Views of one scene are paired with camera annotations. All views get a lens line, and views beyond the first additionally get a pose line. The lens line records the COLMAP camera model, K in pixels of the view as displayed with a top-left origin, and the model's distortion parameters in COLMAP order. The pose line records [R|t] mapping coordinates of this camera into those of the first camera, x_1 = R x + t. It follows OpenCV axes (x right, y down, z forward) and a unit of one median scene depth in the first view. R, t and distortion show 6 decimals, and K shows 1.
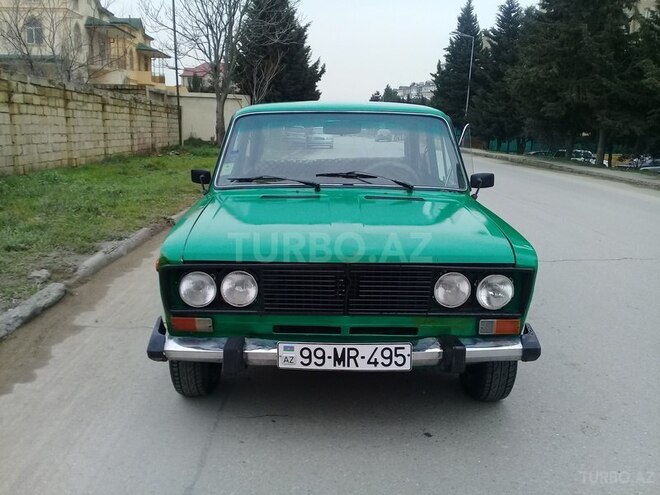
lens RADIAL K [[613.3, 0, 325.4], [0, 613.3, 250.4], [0, 0, 1]] dist [0.082185, -0.184172]
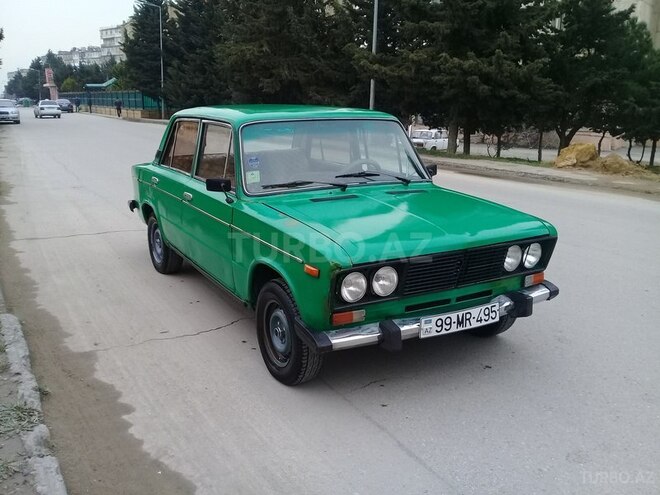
lens RADIAL K [[613.3, 0, 325.4], [0, 613.3, 250.4], [0, 0, 1]] dist [0.082185, -0.184172]
pose [[0.865037, -0.130201, 0.484518, -0.810931], [0.105320, 0.991346, 0.078363, -0.104131], [-0.490528, -0.016758, 0.871264, 0.002176]]
